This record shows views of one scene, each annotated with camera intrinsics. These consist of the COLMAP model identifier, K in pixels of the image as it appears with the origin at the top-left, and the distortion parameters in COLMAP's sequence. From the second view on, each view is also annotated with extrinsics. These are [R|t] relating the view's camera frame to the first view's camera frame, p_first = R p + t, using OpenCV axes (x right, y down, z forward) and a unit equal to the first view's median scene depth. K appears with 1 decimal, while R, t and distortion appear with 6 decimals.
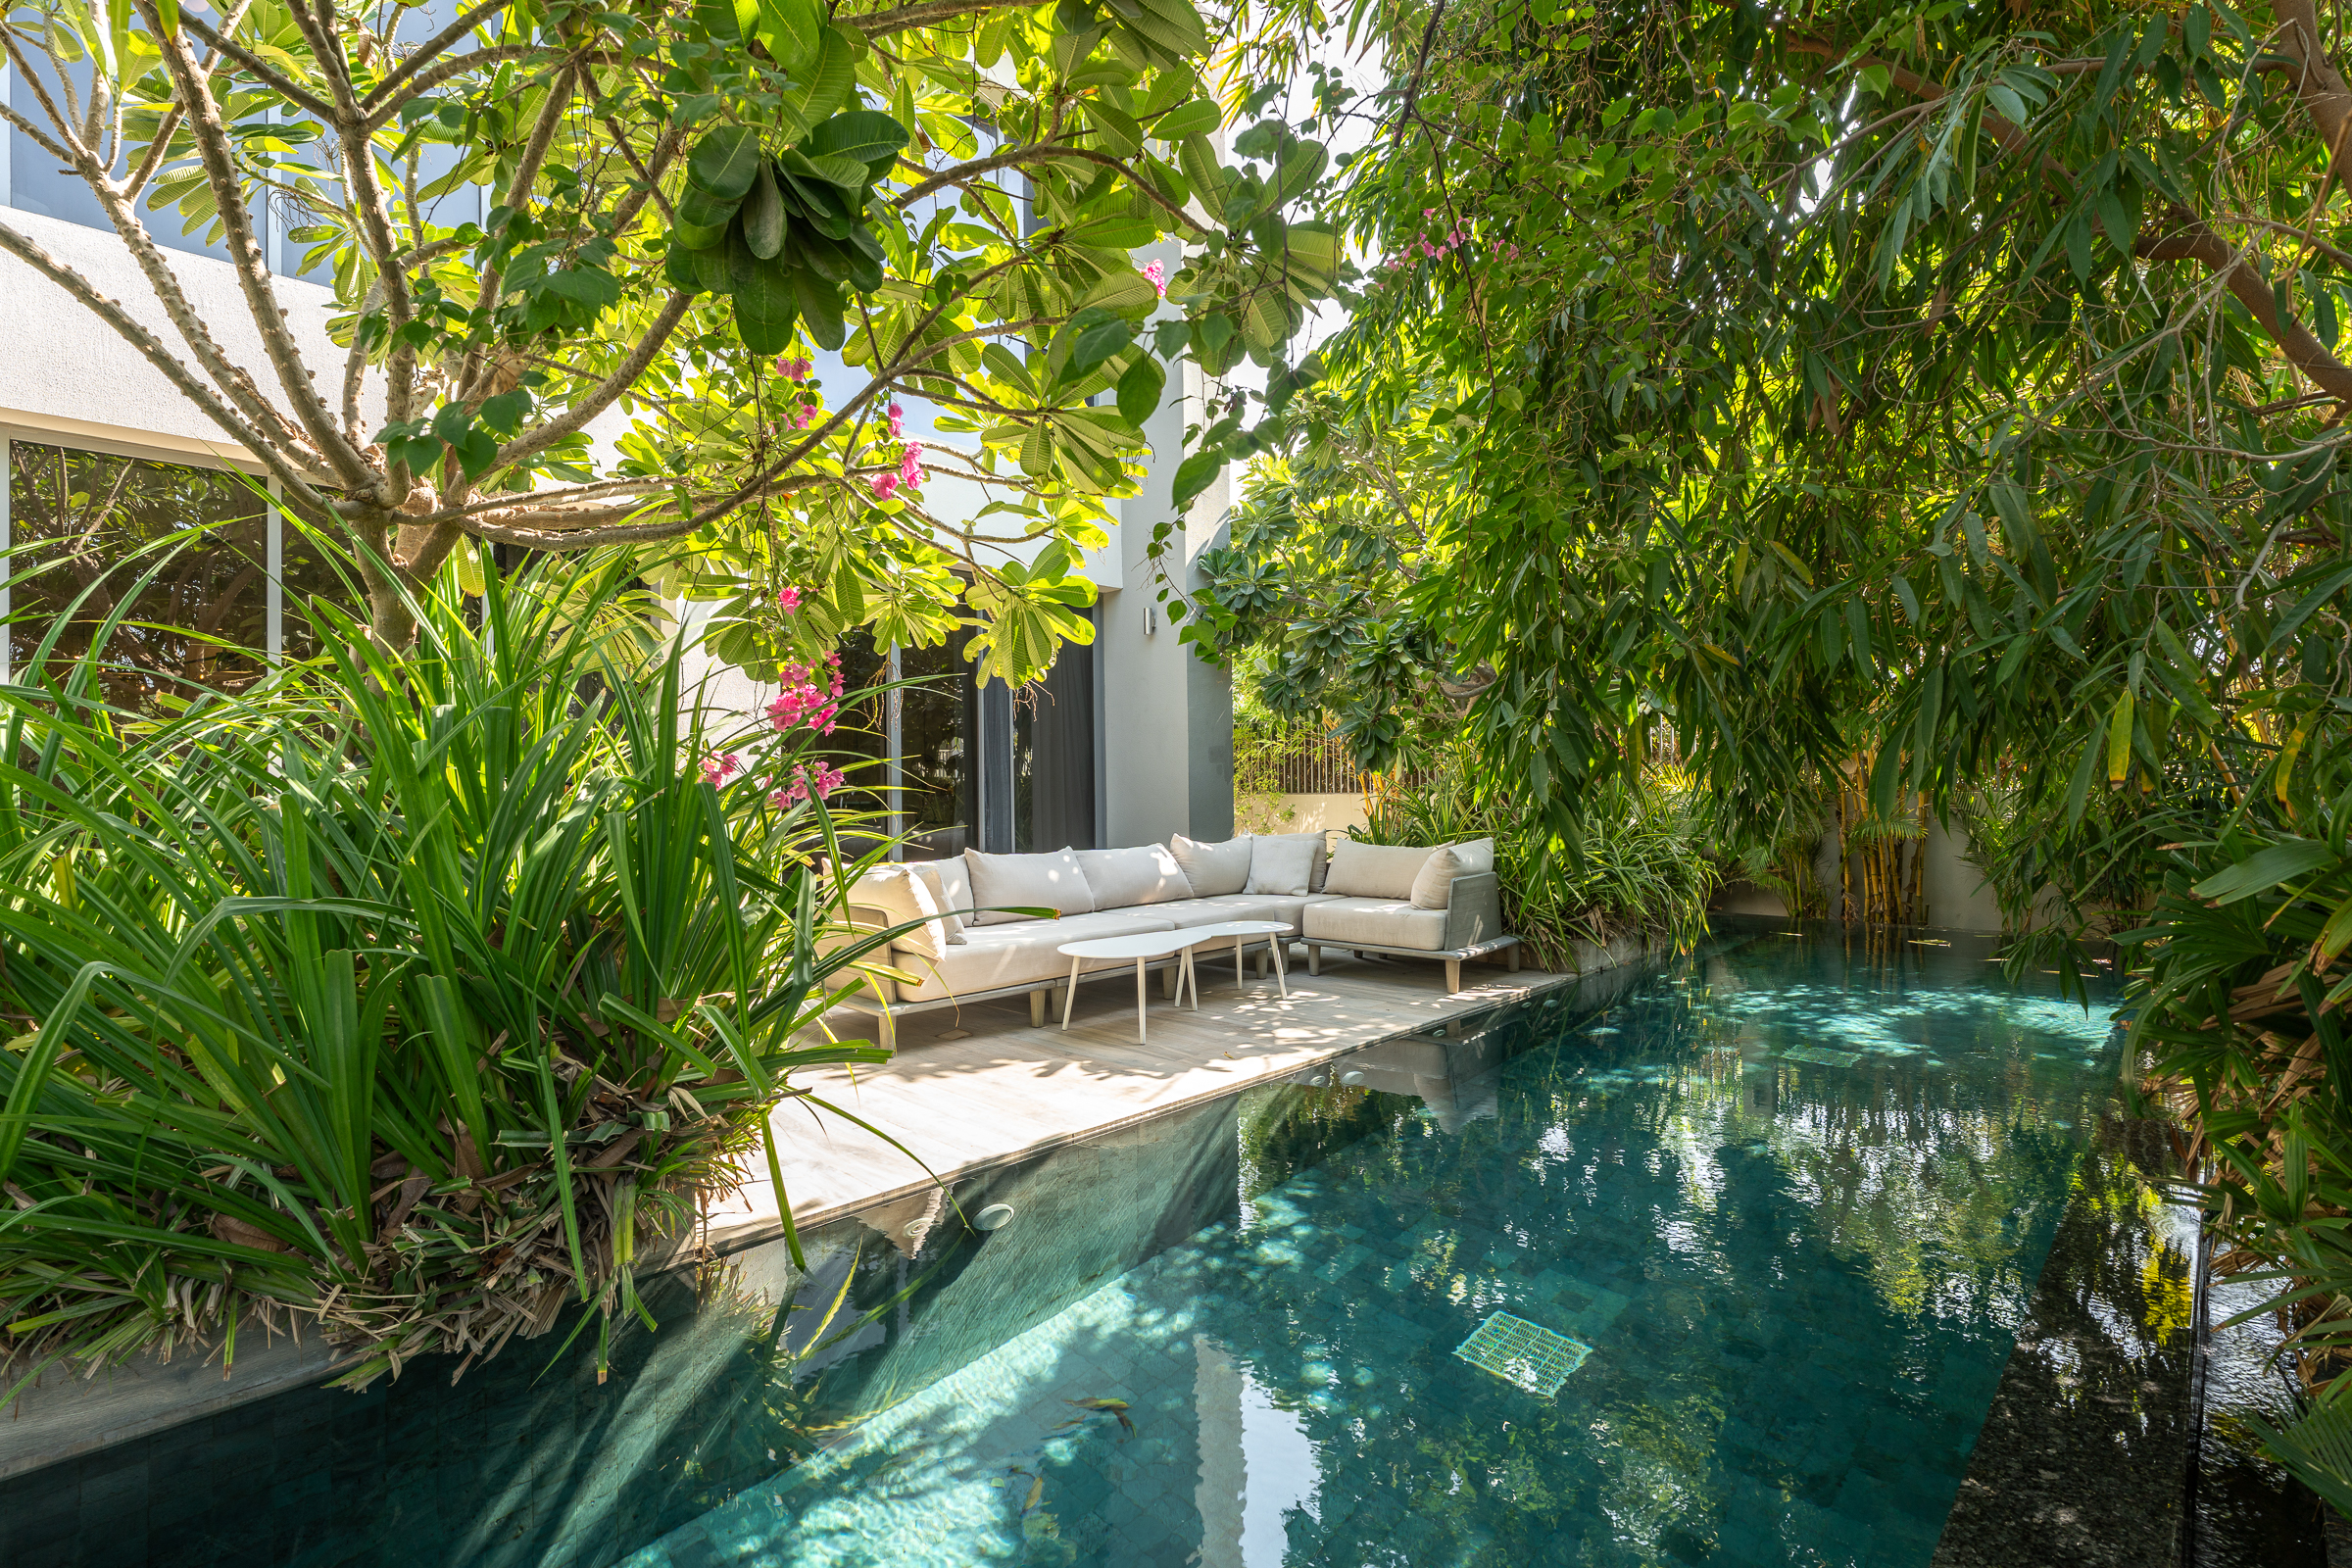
lens RADIAL K [[1059.8, 0, 1177.6], [0, 1059.8, 751.2], [0, 0, 1]] dist [0.000462, 0.000018]
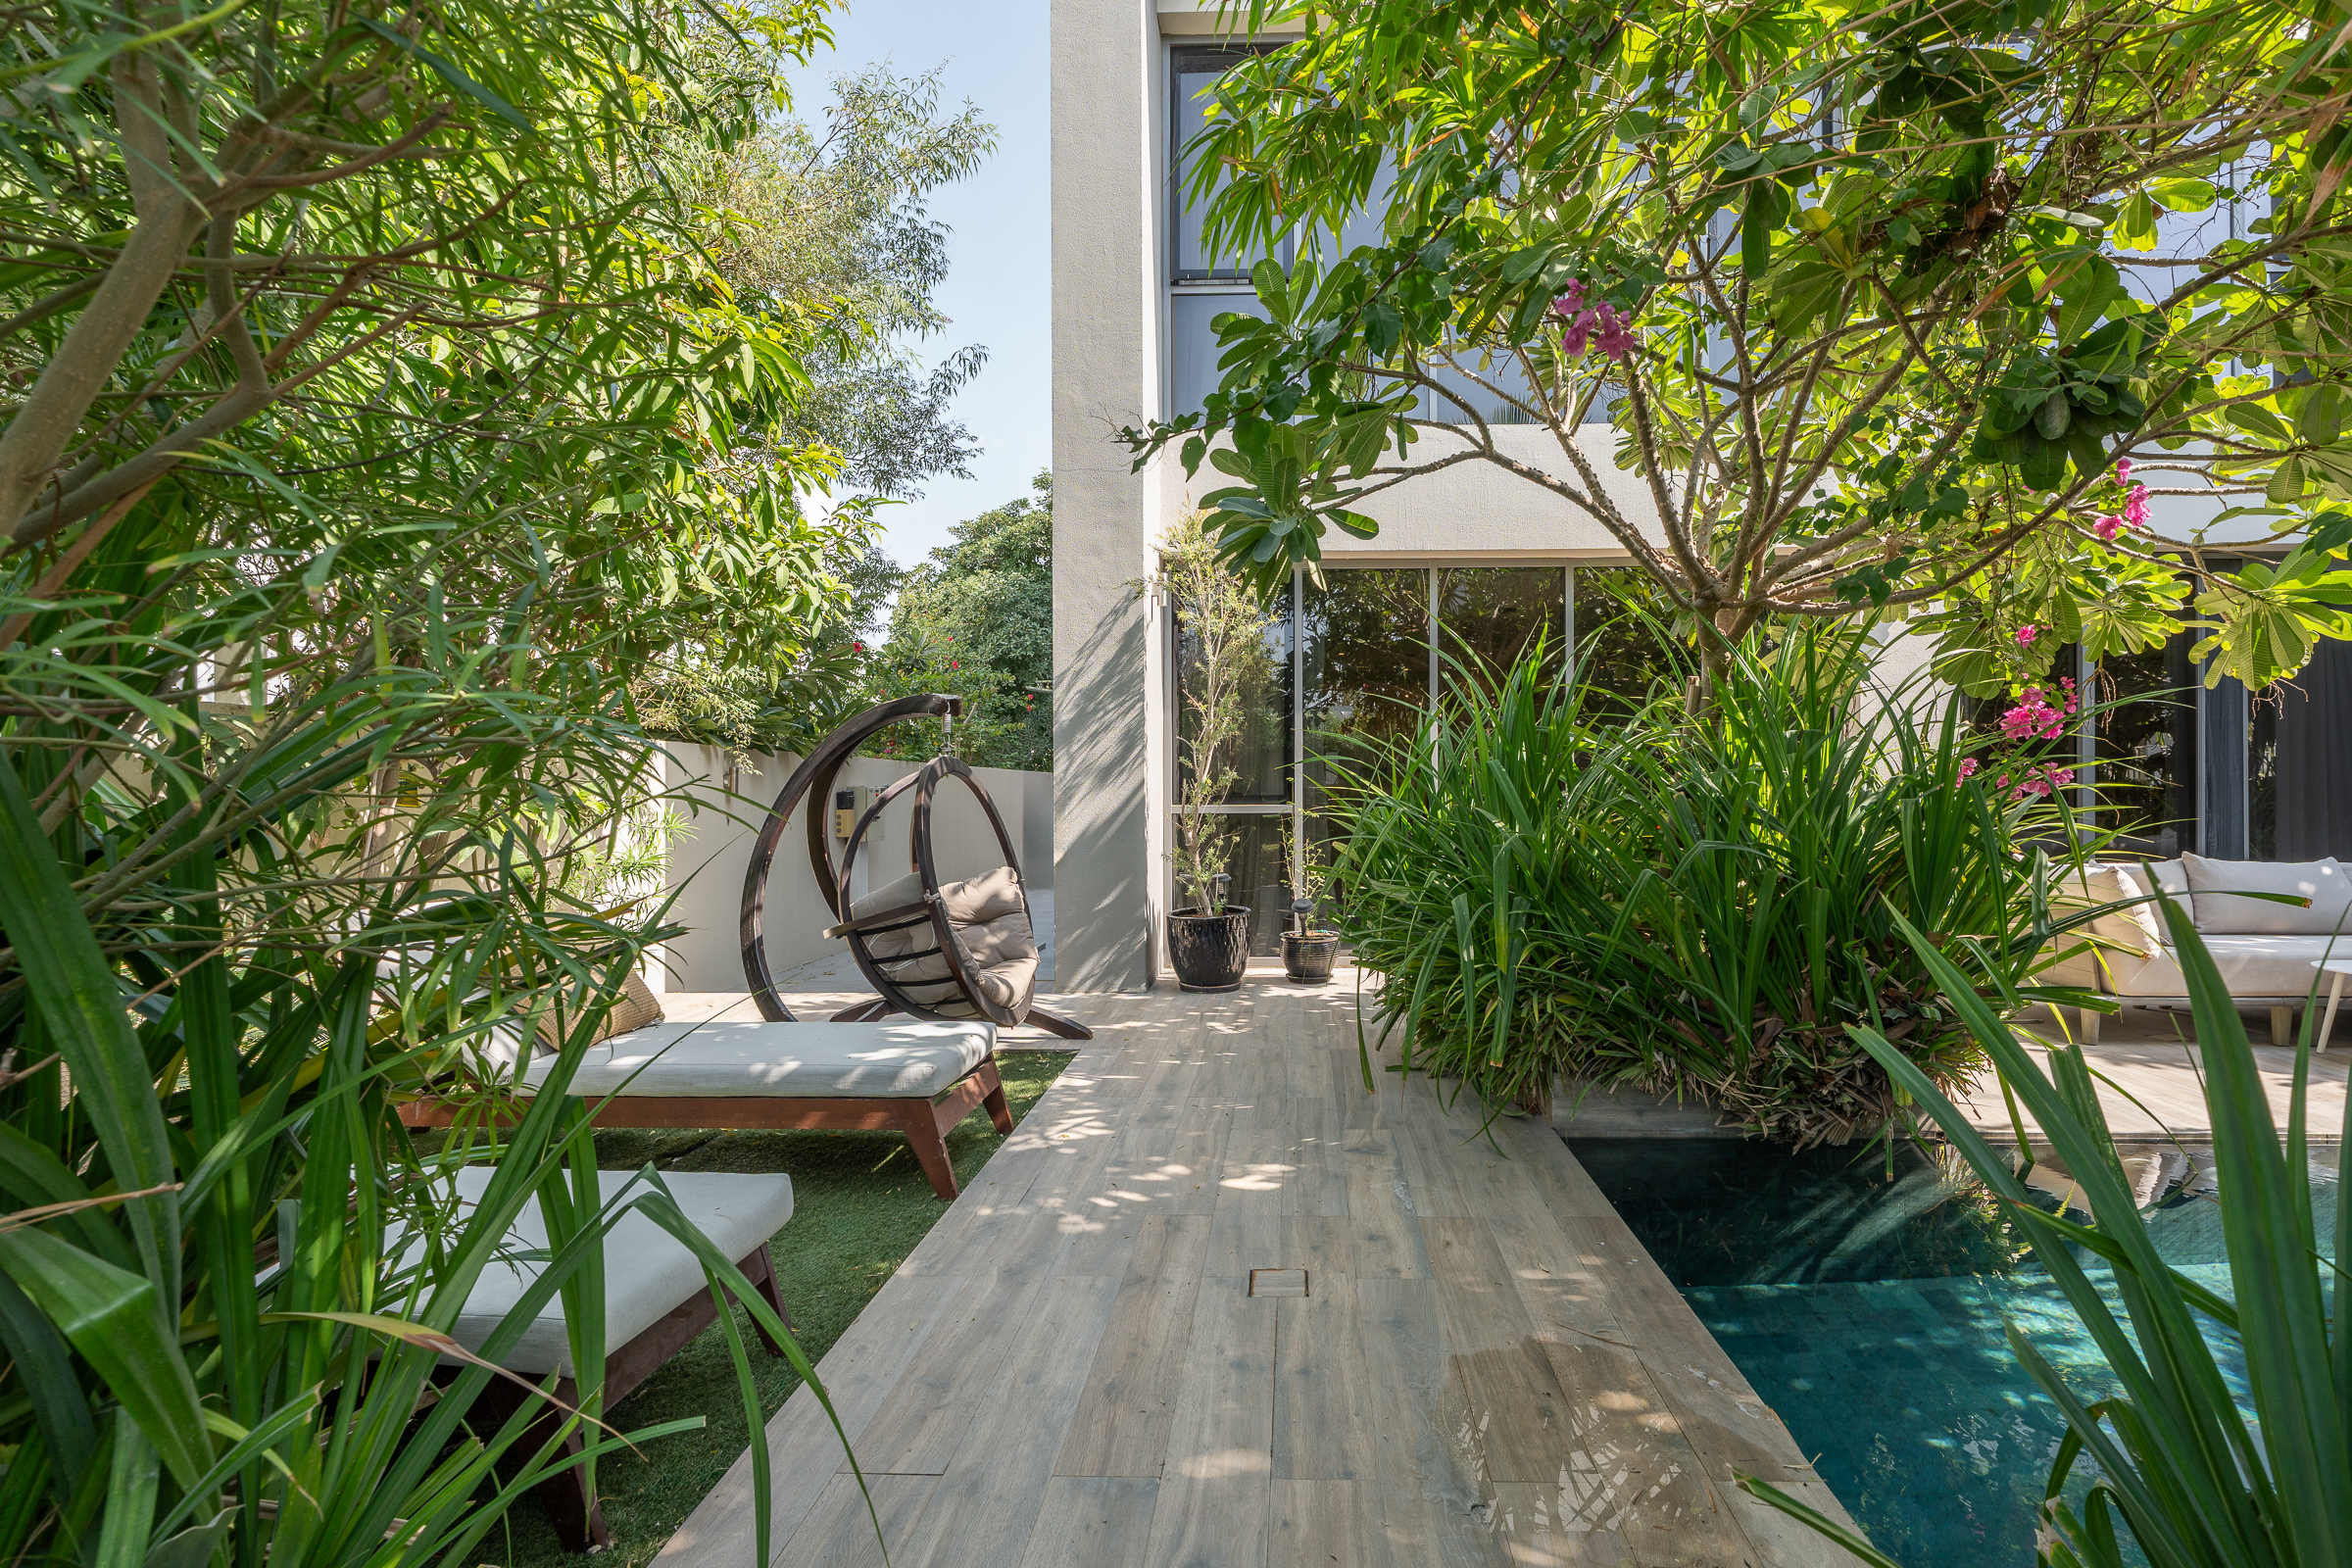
lens RADIAL K [[1257.2, 0, 1160.2], [0, 1257.2, 805.9], [0, 0, 1]] dist [0.000006, 0.001988]
pose [[0.653021, 0.016754, -0.757154, 0.067295], [0.019023, 0.999077, 0.038514, -0.012256], [0.757101, -0.039554, 0.652100, -0.515241]]
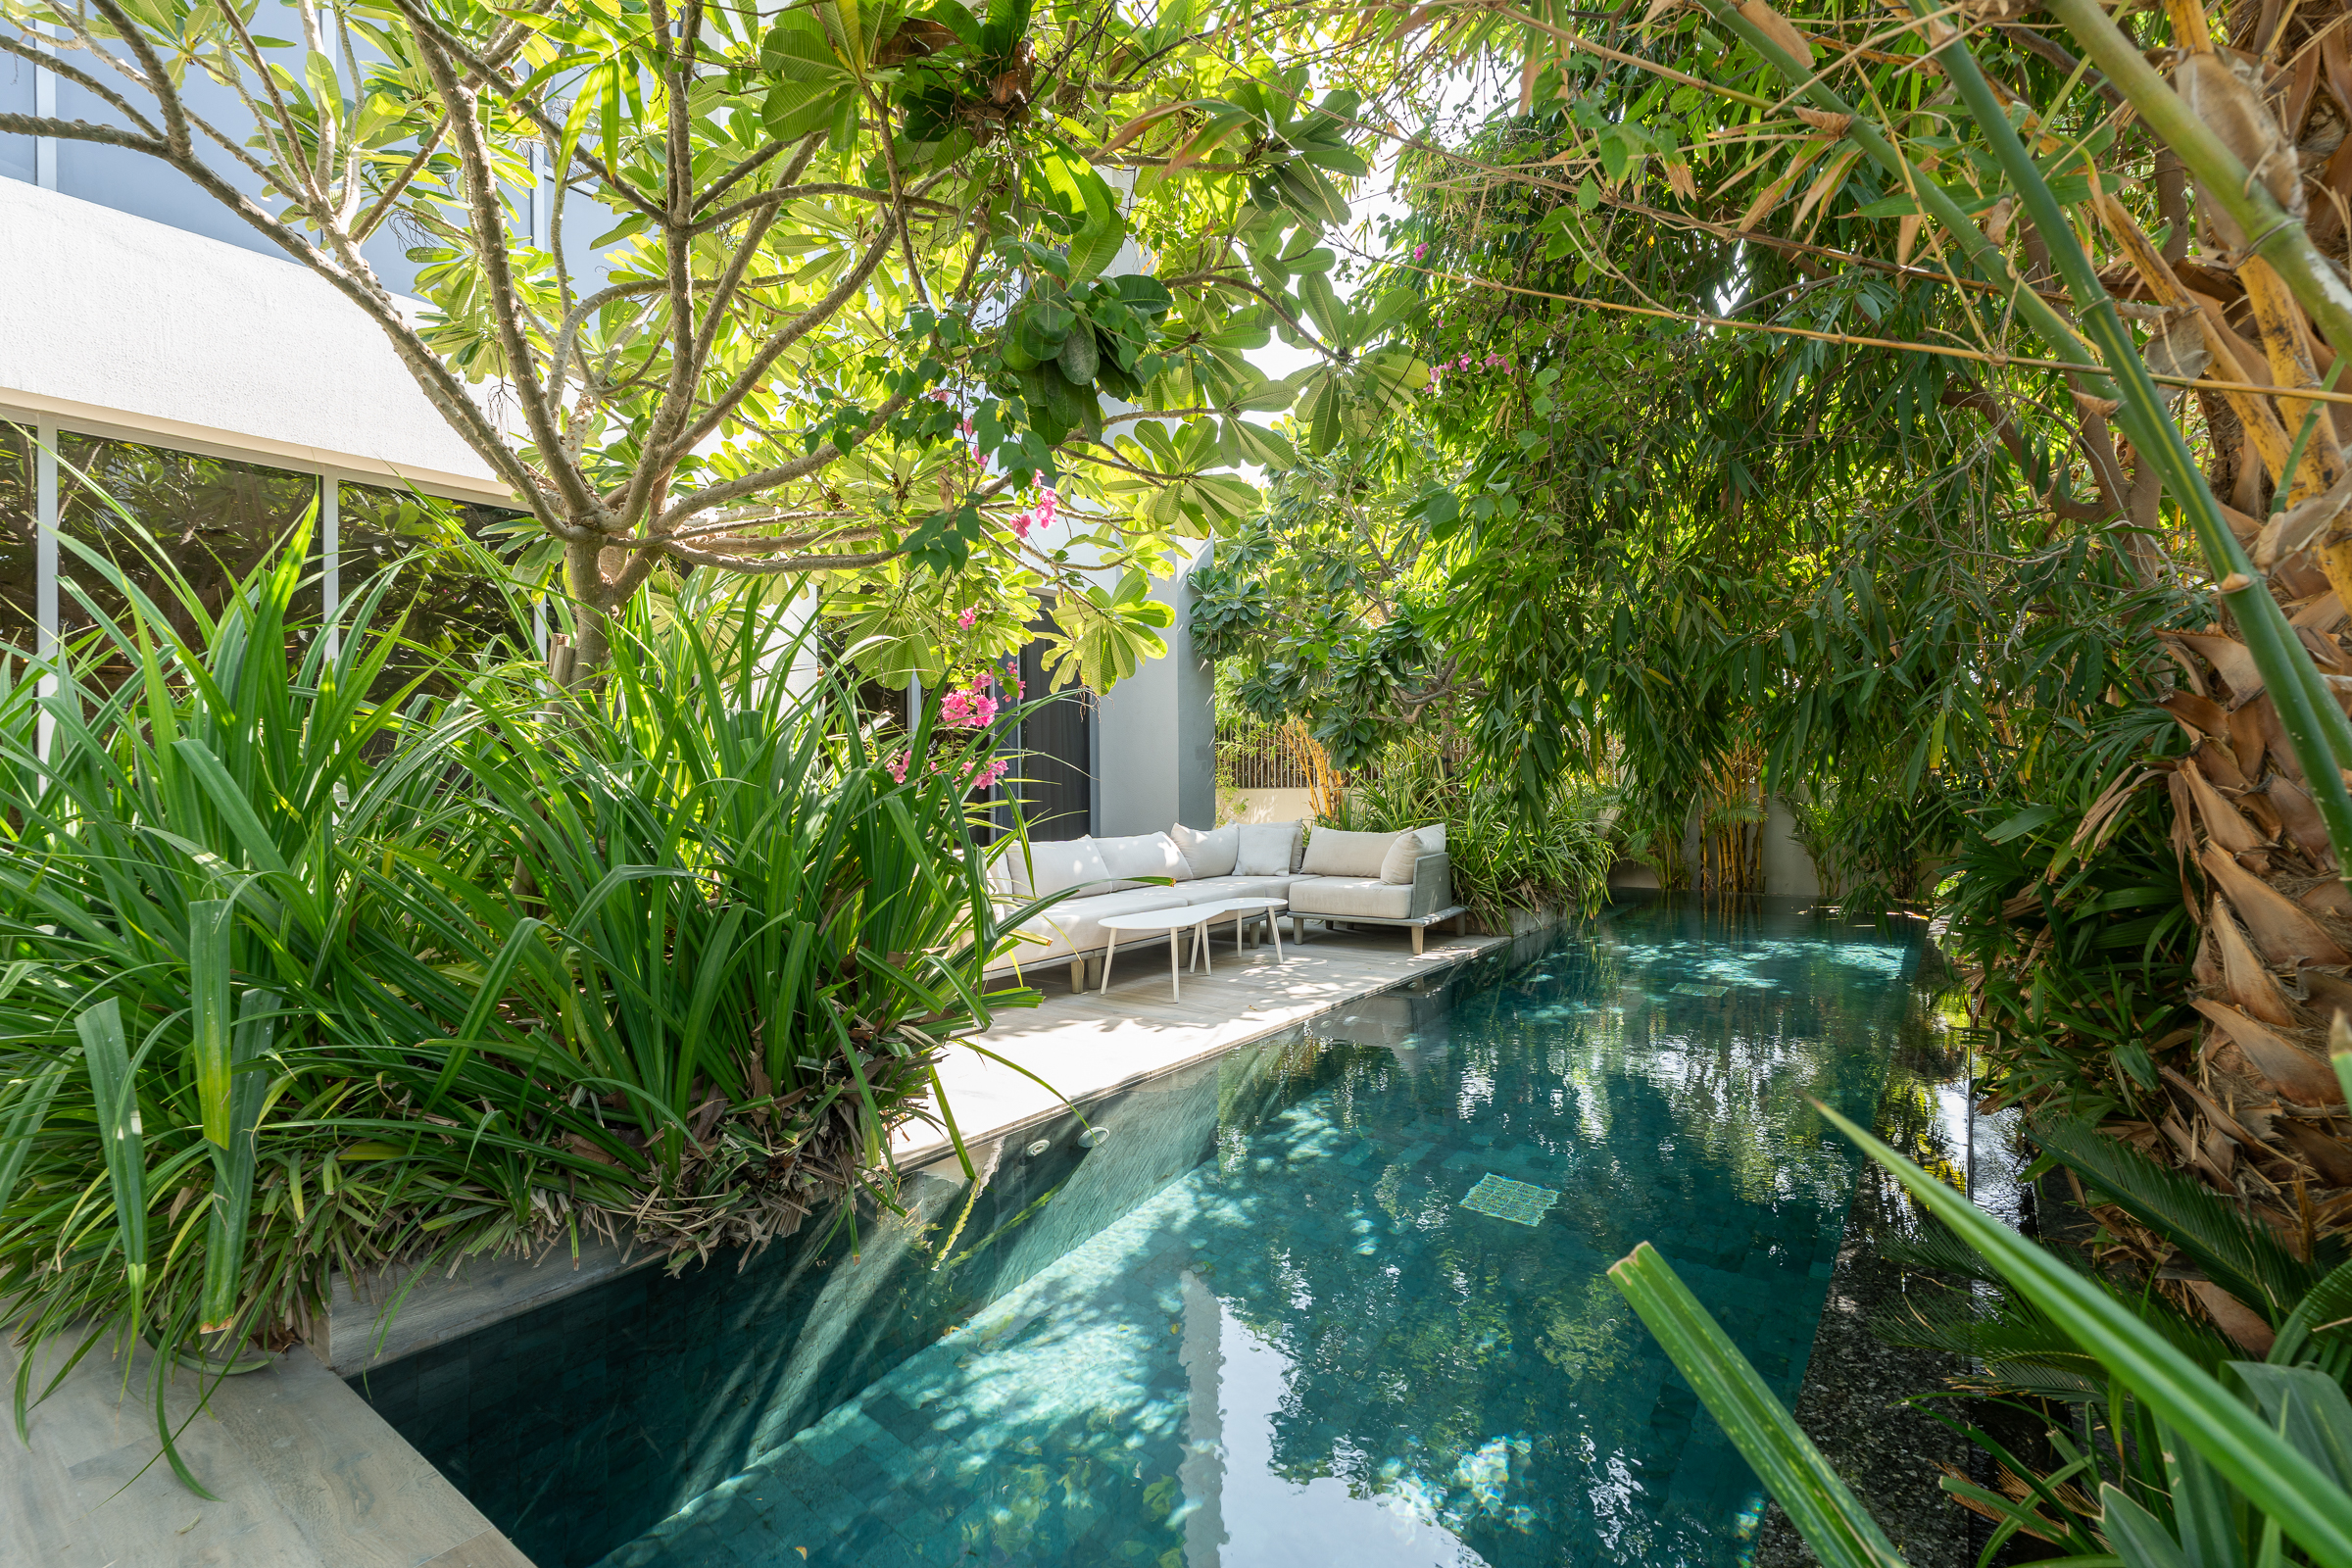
lens RADIAL K [[1059.8, 0, 1246.9], [0, 1059.8, 768.0], [0, 0, 1]] dist [0.000462, 0.000018]
pose [[0.982668, -0.000956, 0.185370, -0.182336], [-0.002247, 0.999852, 0.017066, 0.000161], [-0.185359, -0.017187, 0.982521, -0.155221]]
